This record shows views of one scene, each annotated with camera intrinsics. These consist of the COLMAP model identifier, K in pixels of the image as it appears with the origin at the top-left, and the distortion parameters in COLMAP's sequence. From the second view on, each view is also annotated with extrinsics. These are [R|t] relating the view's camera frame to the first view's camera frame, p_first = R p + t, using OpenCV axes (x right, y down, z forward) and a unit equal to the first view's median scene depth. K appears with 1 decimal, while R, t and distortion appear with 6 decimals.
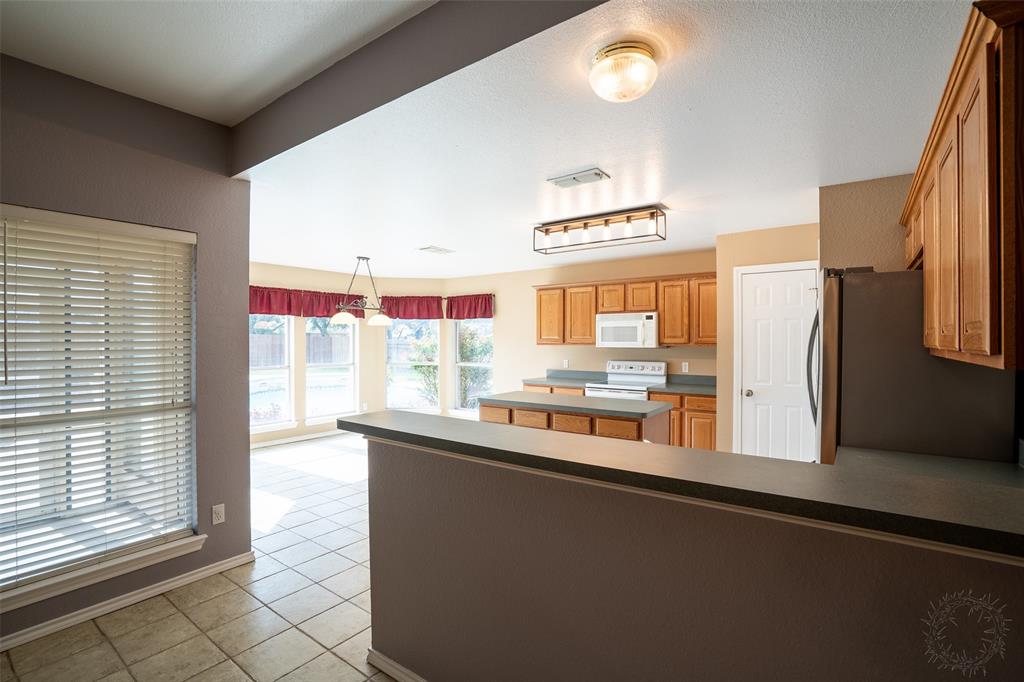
lens RADIAL K [[485.6, 0, 512.0], [0, 485.6, 341.0], [0, 0, 1]] dist [-0.044971, 0.024722]
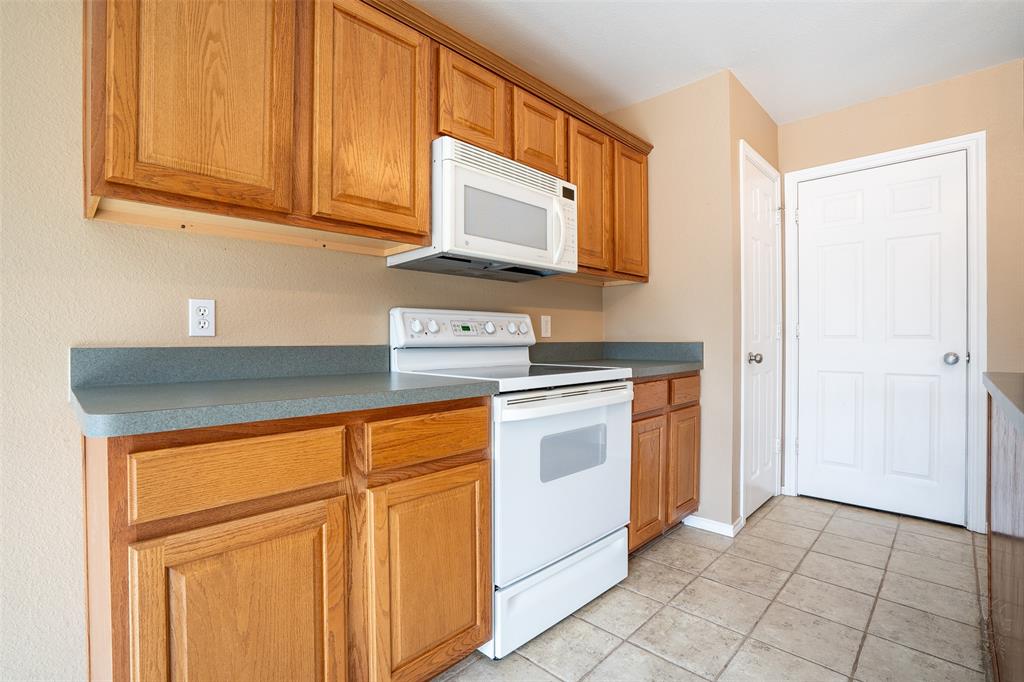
lens RADIAL K [[477.8, 0, 528.0], [0, 477.8, 339.8], [0, 0, 1]] dist [-0.031022, 0.000080]
pose [[0.118776, -0.001190, 0.992920, -0.081403], [0.003567, 0.999993, 0.000771, 0.055055], [-0.992915, 0.003450, 0.118779, 0.792983]]
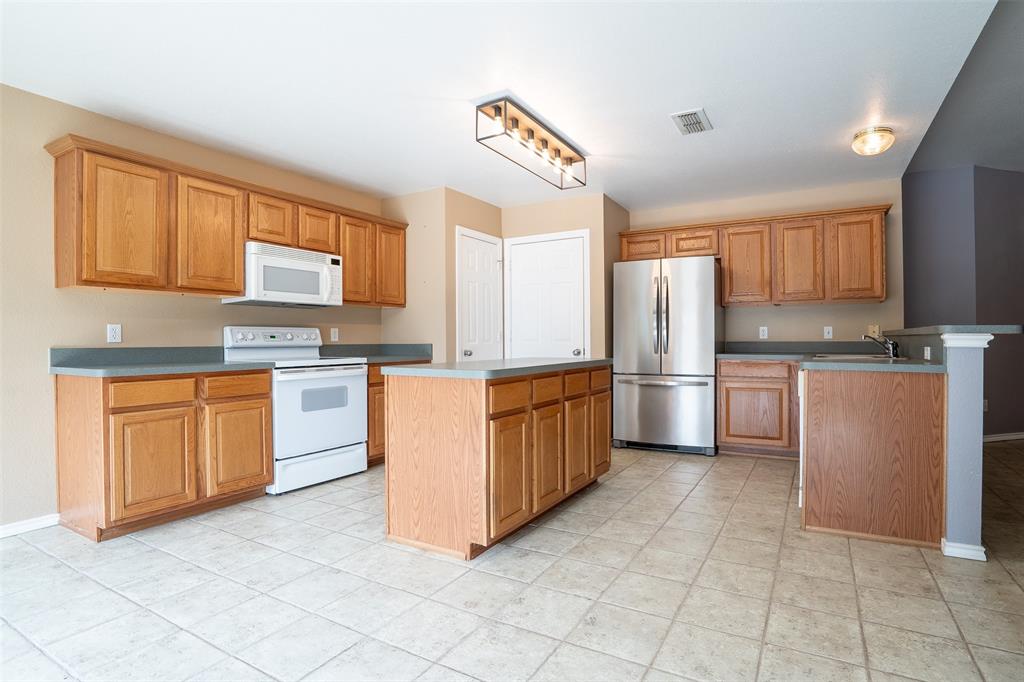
lens RADIAL K [[496.1, 0, 537.1], [0, 496.1, 341.3], [0, 0, 1]] dist [-0.002178, 0.000392]
pose [[-0.113327, -0.000789, 0.993557, -0.376354], [0.006928, 0.999975, 0.001585, 0.054136], [-0.993534, 0.007063, -0.113319, 0.634863]]
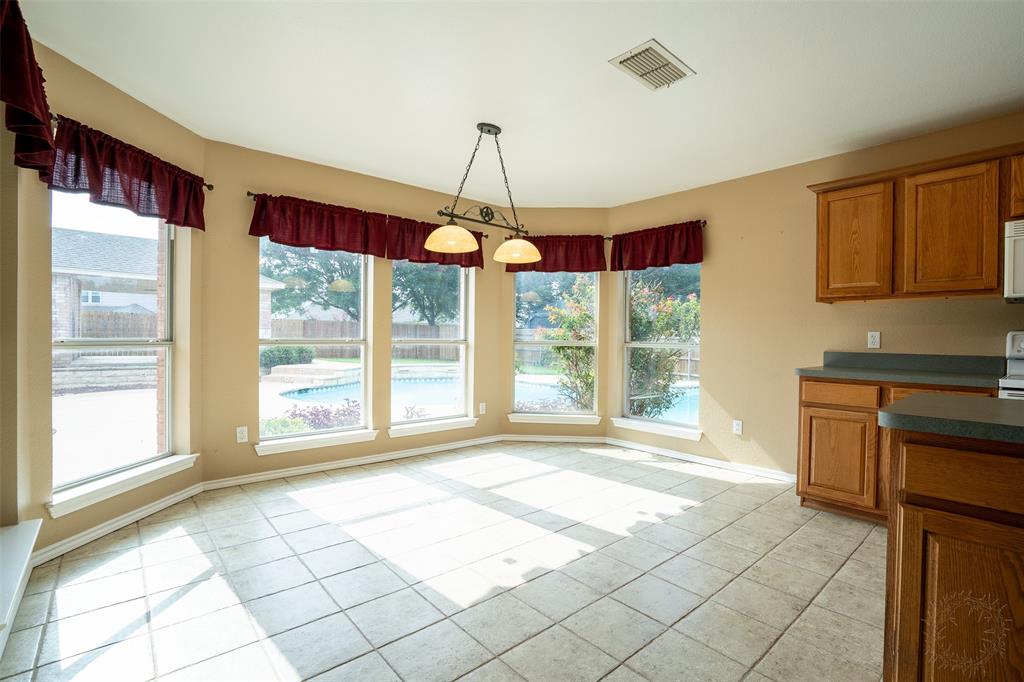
lens RADIAL K [[485.6, 0, 512.0], [0, 485.6, 341.0], [0, 0, 1]] dist [-0.044971, 0.024722]
pose [[0.977616, 0.012723, -0.210013, -0.145649], [-0.012003, 0.999917, 0.004700, 0.047958], [0.210055, -0.002074, 0.977687, 0.421026]]
